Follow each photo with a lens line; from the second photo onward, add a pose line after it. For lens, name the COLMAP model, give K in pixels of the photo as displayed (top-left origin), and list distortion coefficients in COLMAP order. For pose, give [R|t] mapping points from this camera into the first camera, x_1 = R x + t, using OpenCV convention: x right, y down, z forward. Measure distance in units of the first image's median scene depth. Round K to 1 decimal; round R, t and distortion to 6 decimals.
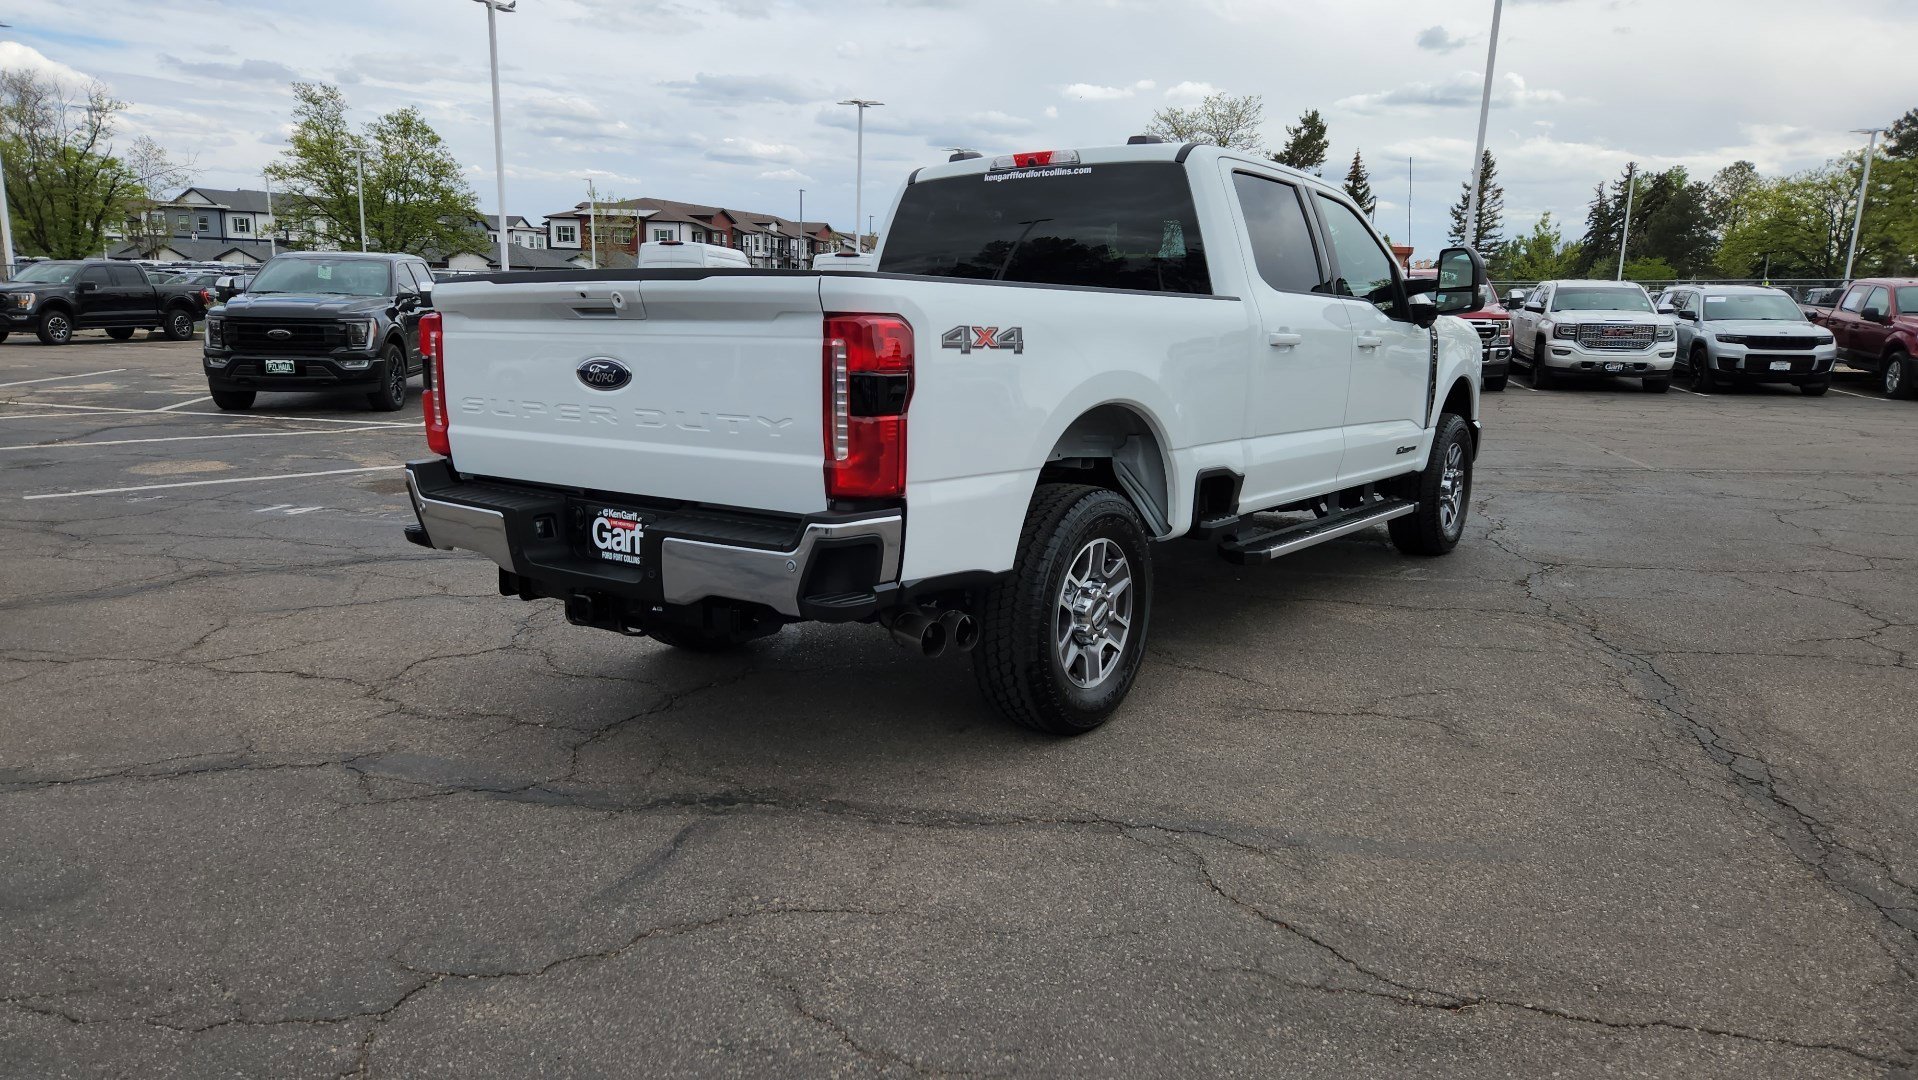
lens RADIAL K [[1279.5, 0, 915.7], [0, 1279.5, 552.4], [0, 0, 1]] dist [0.071921, -0.054213]
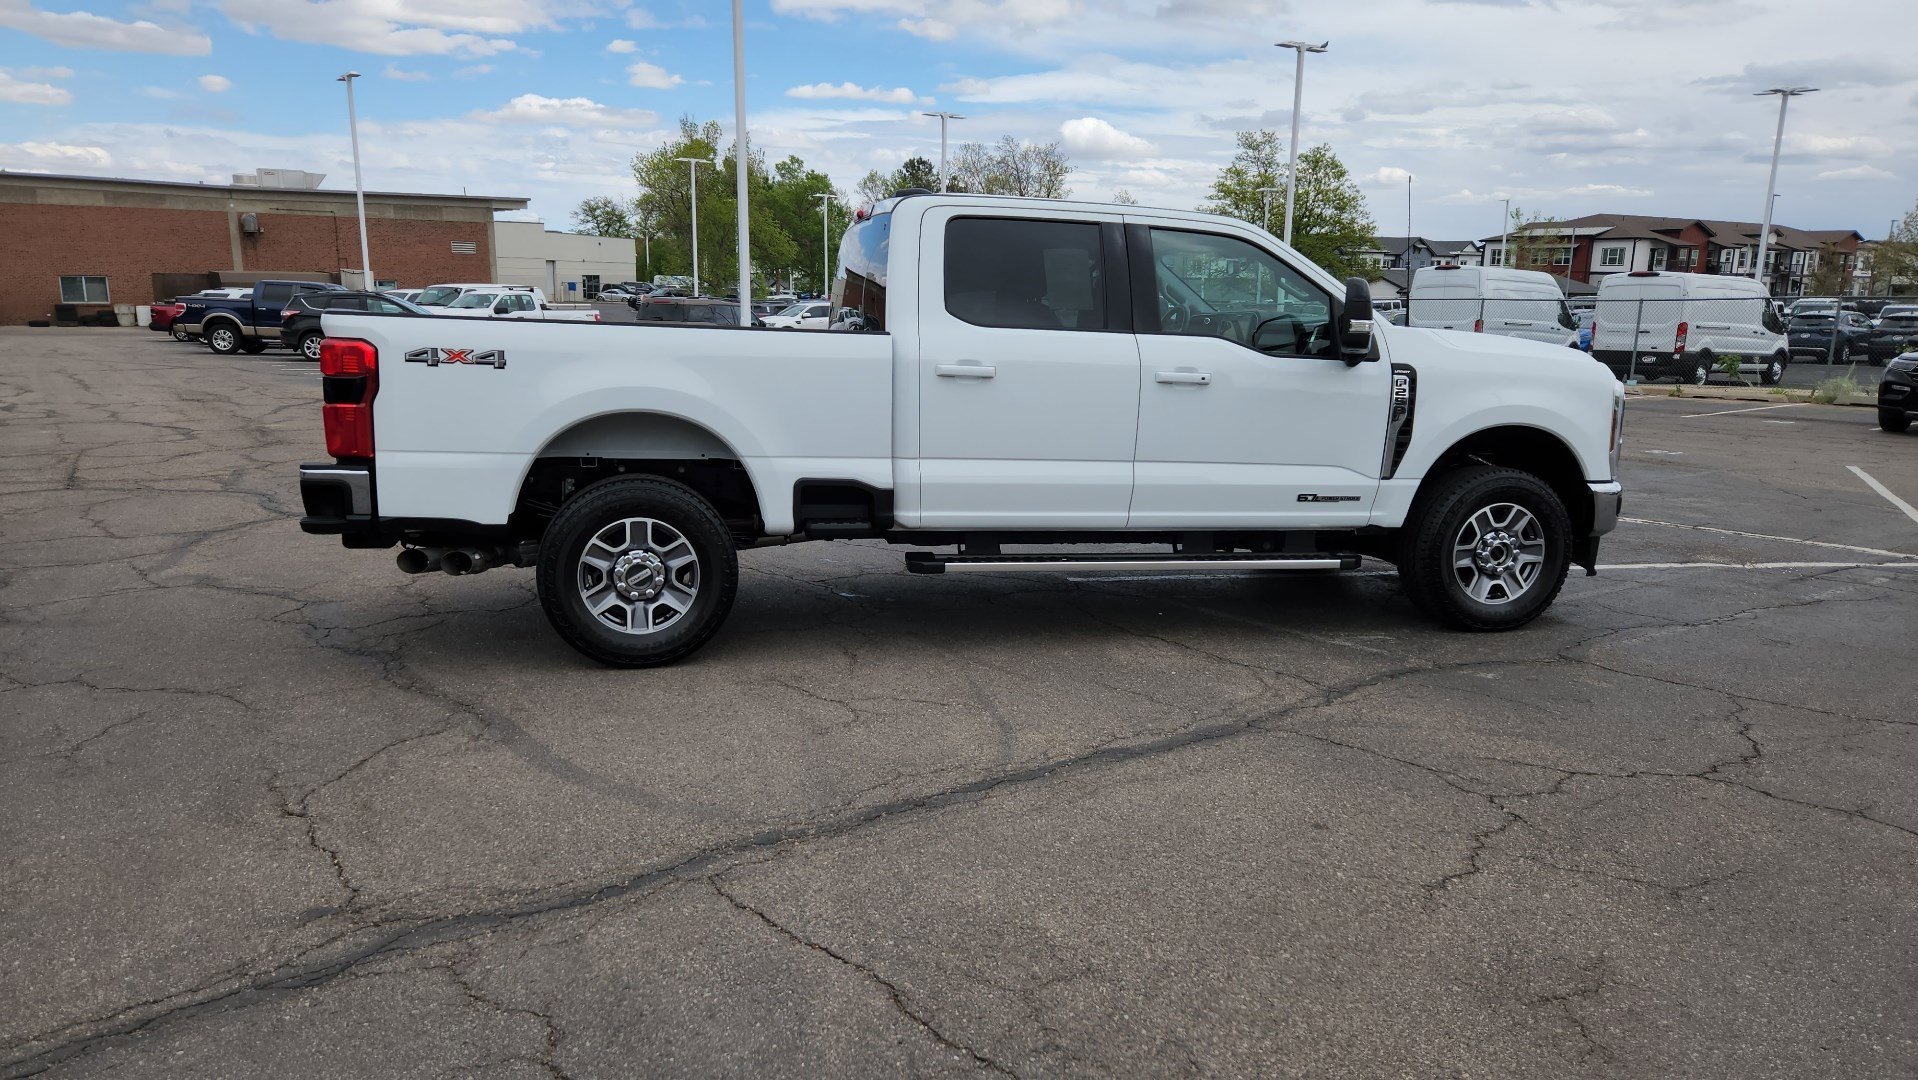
lens RADIAL K [[1276.7, 0, 927.9], [0, 1276.7, 552.0], [0, 0, 1]] dist [0.068752, -0.050099]
pose [[0.765395, 0.115776, -0.633062, 1.073371], [-0.128372, 0.991383, 0.026101, -0.042836], [0.630628, 0.061289, 0.773661, 0.176576]]
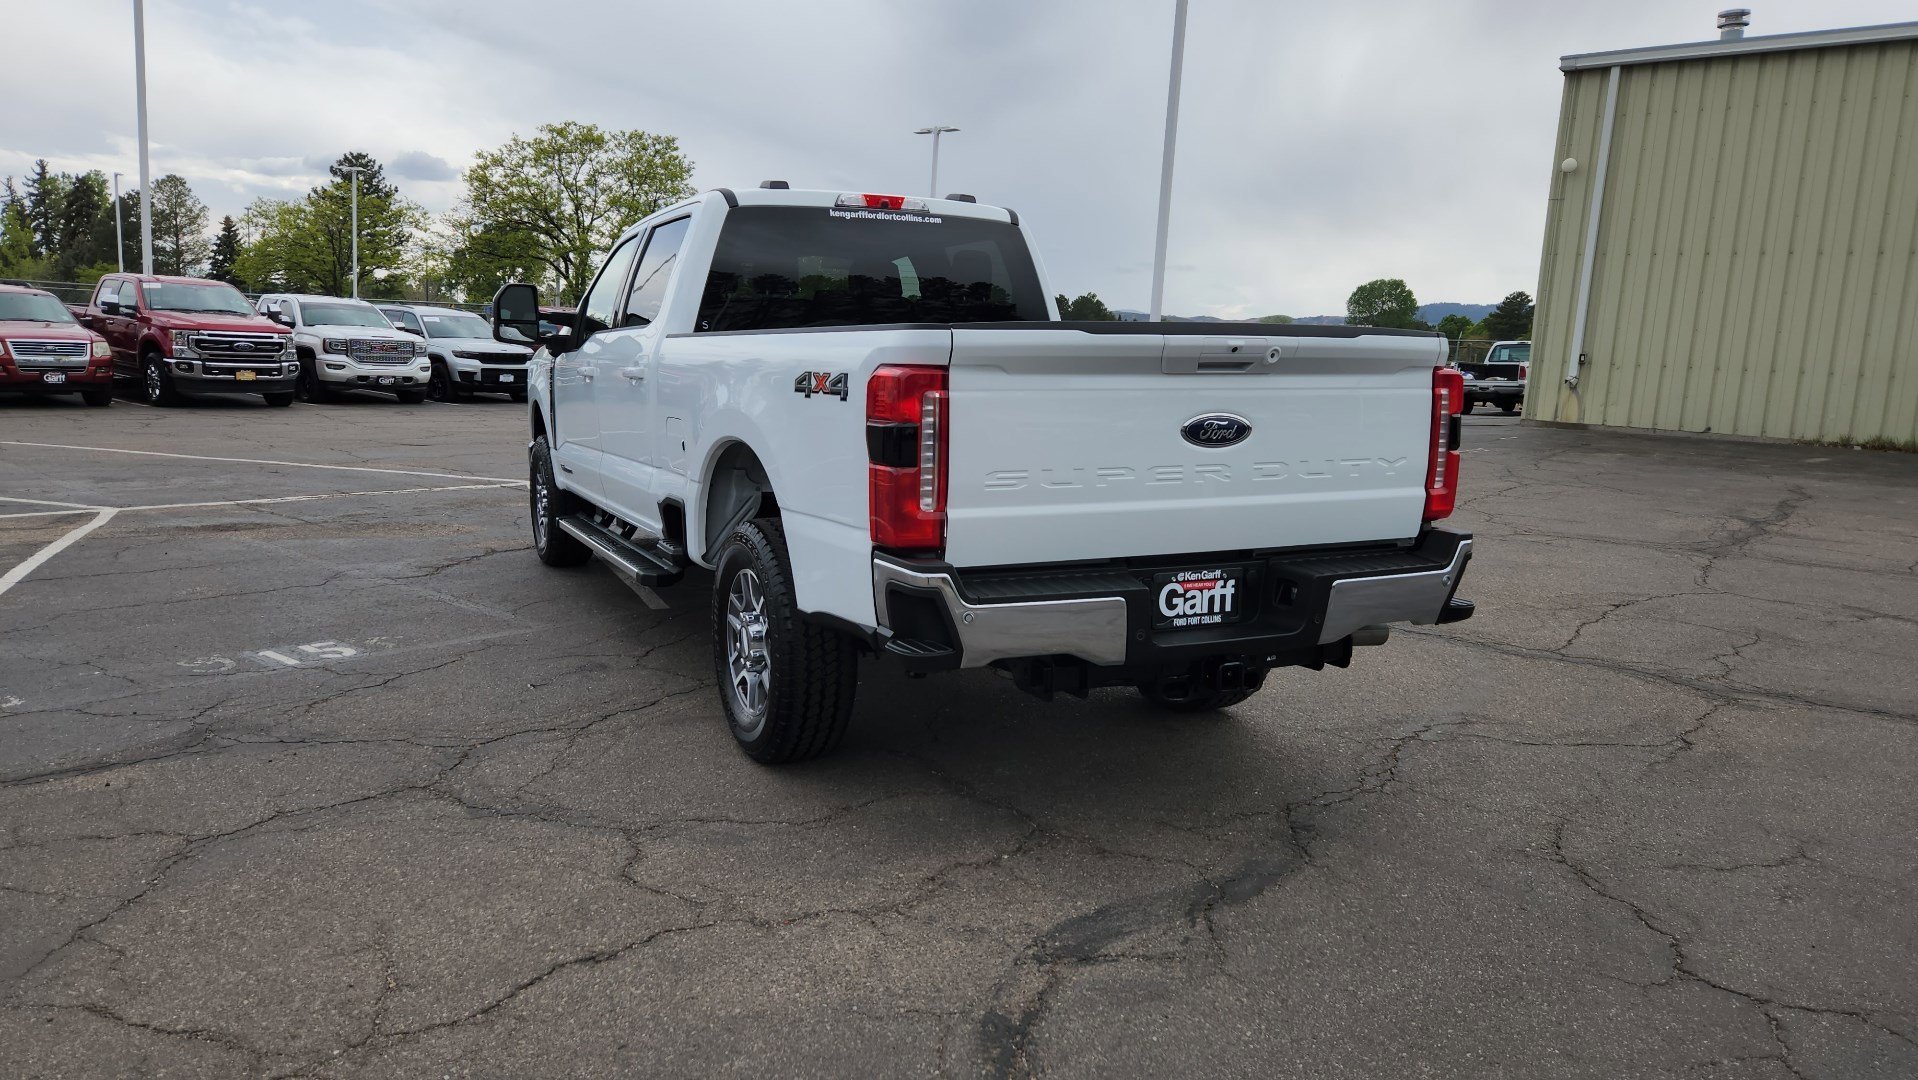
lens RADIAL K [[1282.1, 0, 920.3], [0, 1282.1, 537.8], [0, 0, 1]] dist [0.075761, -0.060902]
pose [[0.464583, -0.127729, 0.876269, -0.967568], [0.142016, 0.987481, 0.068646, -0.126927], [-0.874068, 0.092553, 0.476907, 0.600830]]
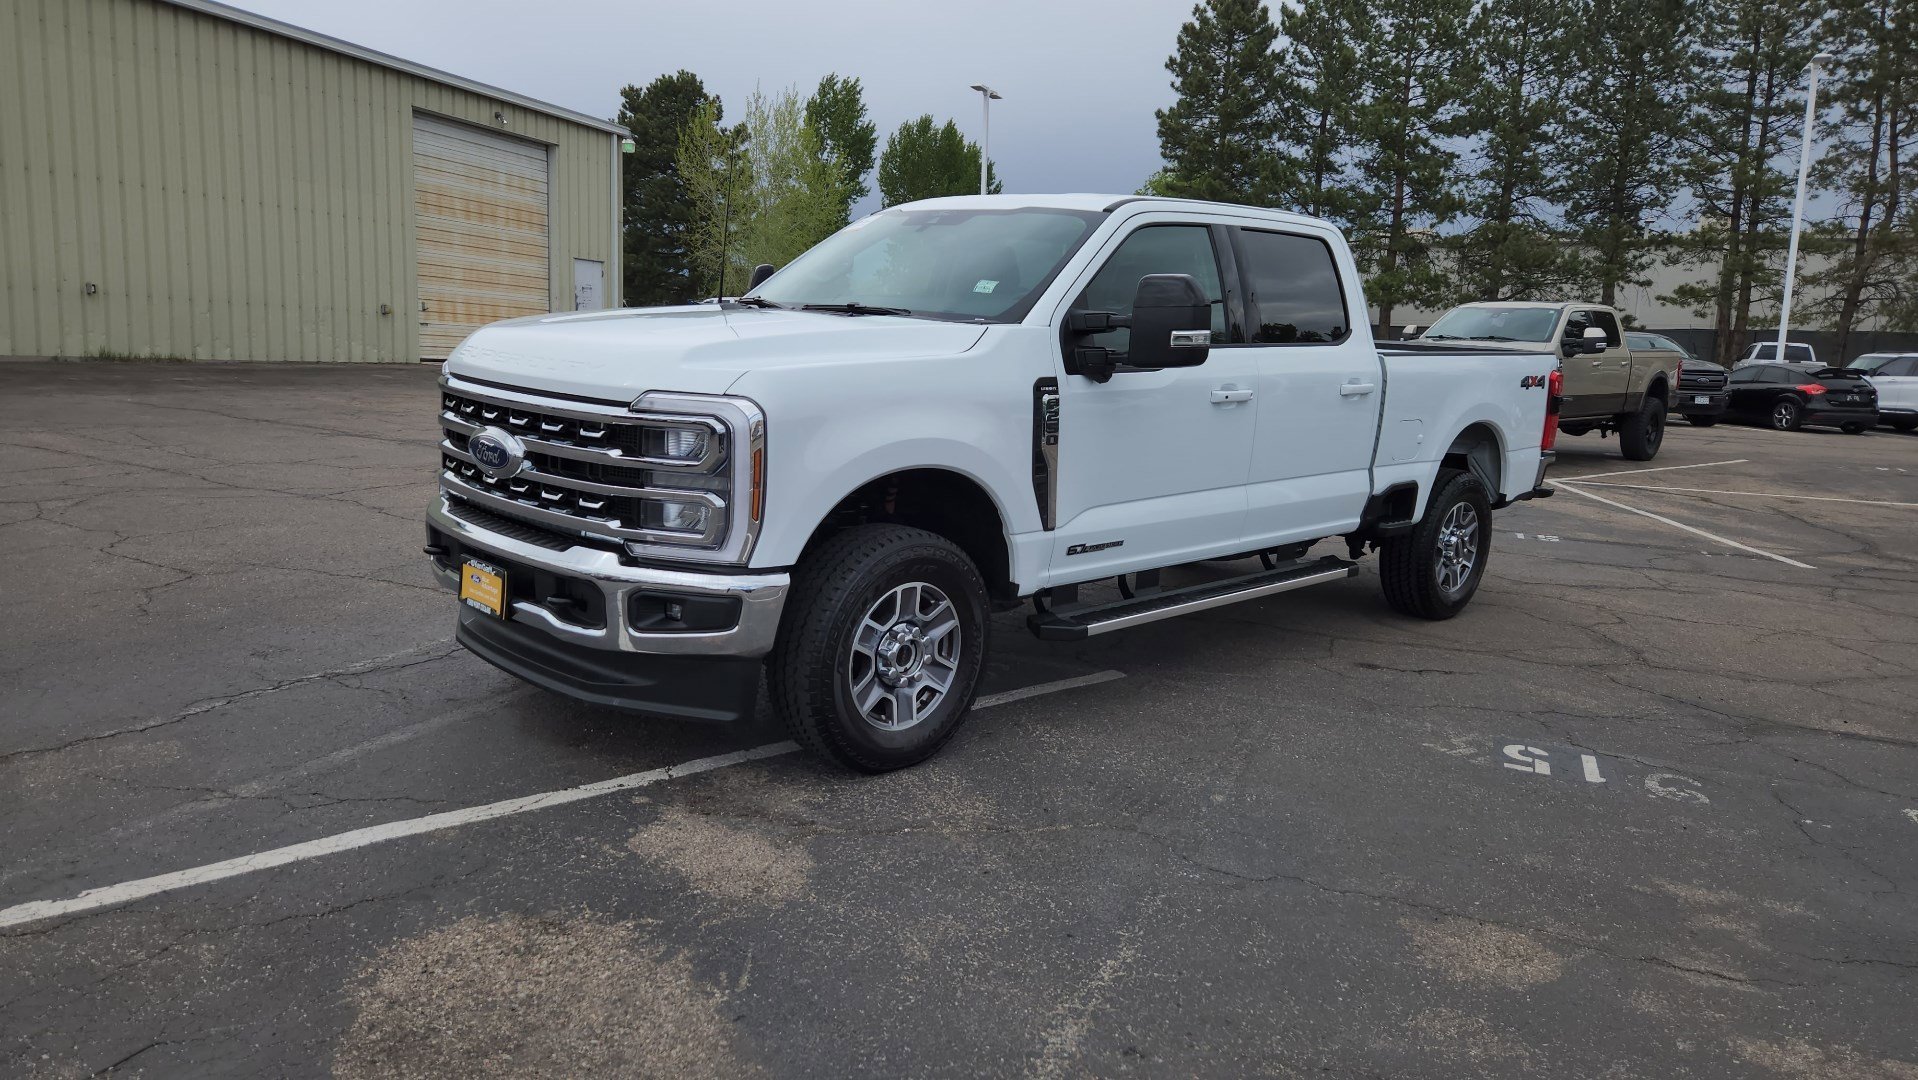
lens RADIAL K [[1283.2, 0, 934.9], [0, 1283.2, 544.4], [0, 0, 1]] dist [0.071675, -0.055032]
pose [[-0.986032, -0.084421, 0.143573, 0.182144], [-0.029348, 0.936600, 0.349168, -0.523588], [-0.163947, 0.340078, -0.925996, 2.687386]]
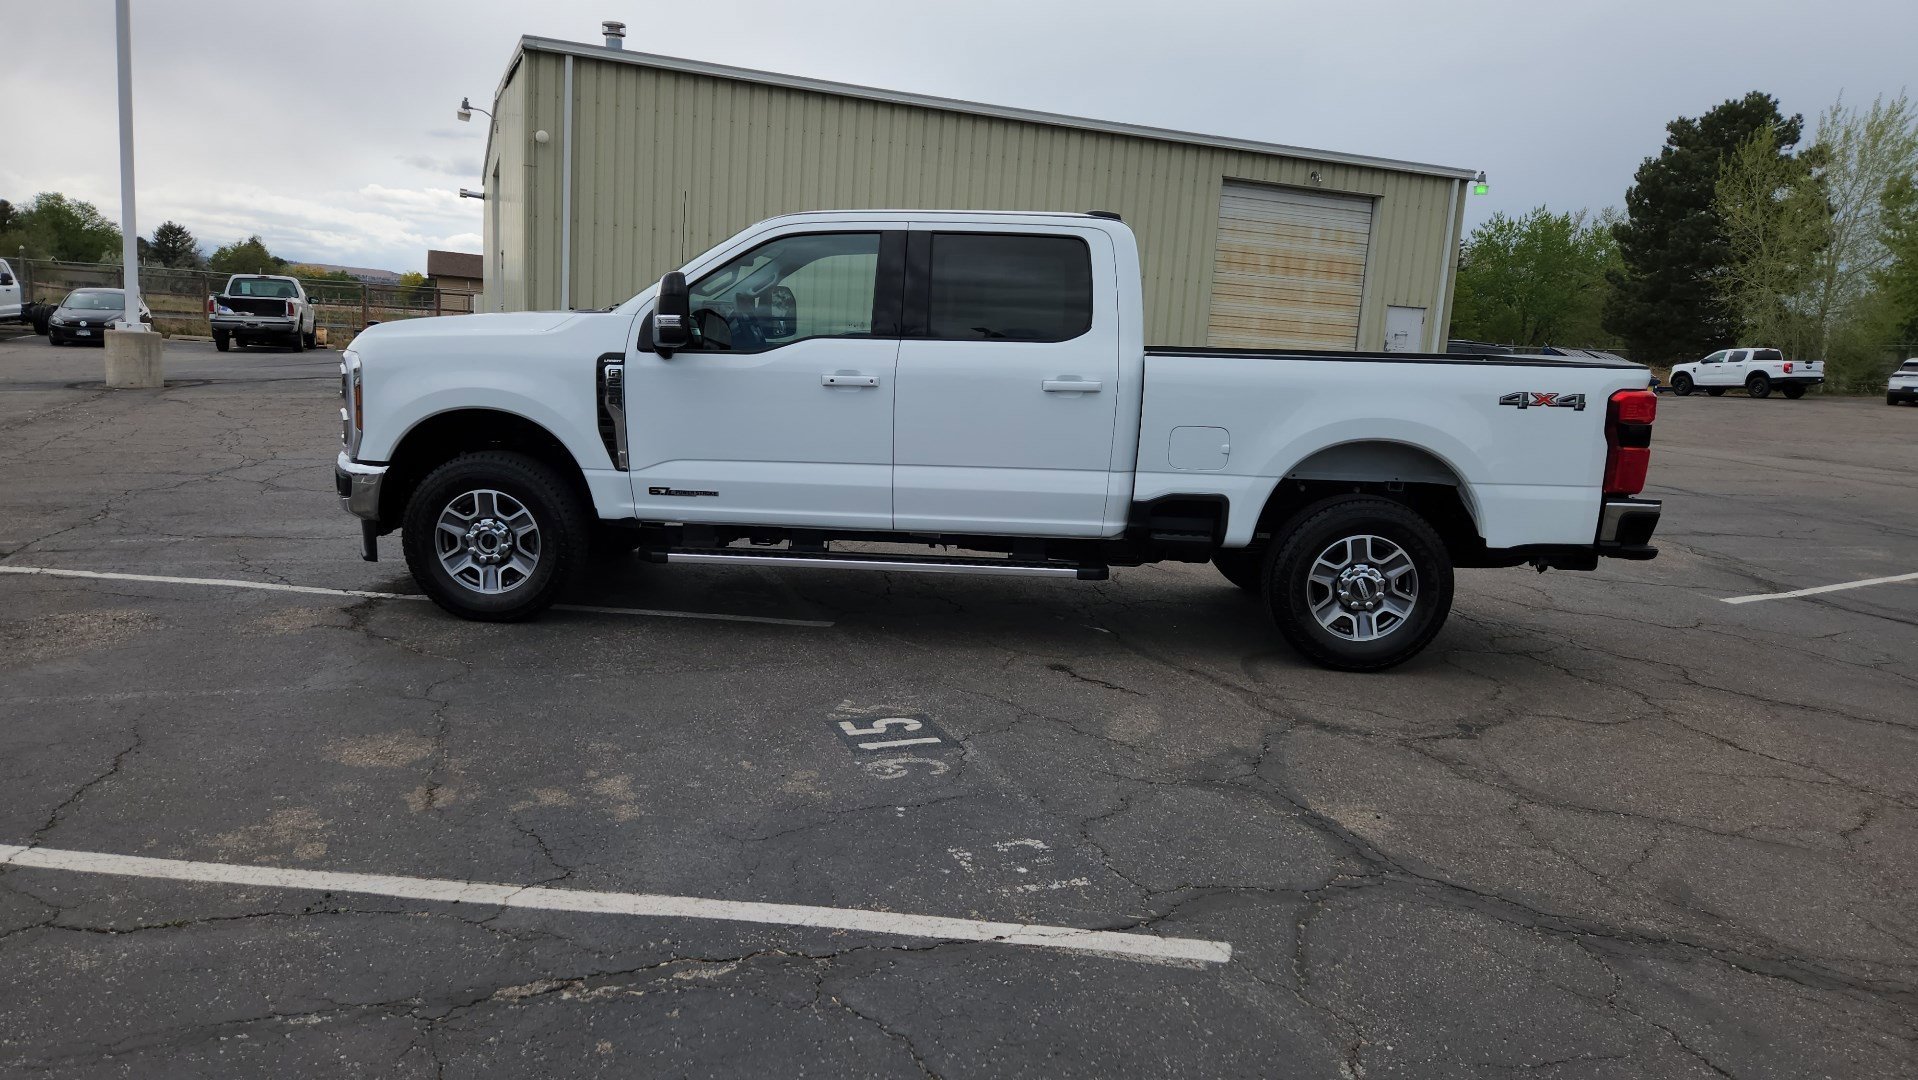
lens RADIAL K [[1283.2, 0, 928.3], [0, 1283.2, 545.8], [0, 0, 1]] dist [0.071675, -0.055032]
pose [[-0.564426, -0.174763, 0.806772, -0.998959], [0.099321, 0.955855, 0.276543, -0.446306], [-0.819487, 0.236217, -0.522152, 2.193405]]
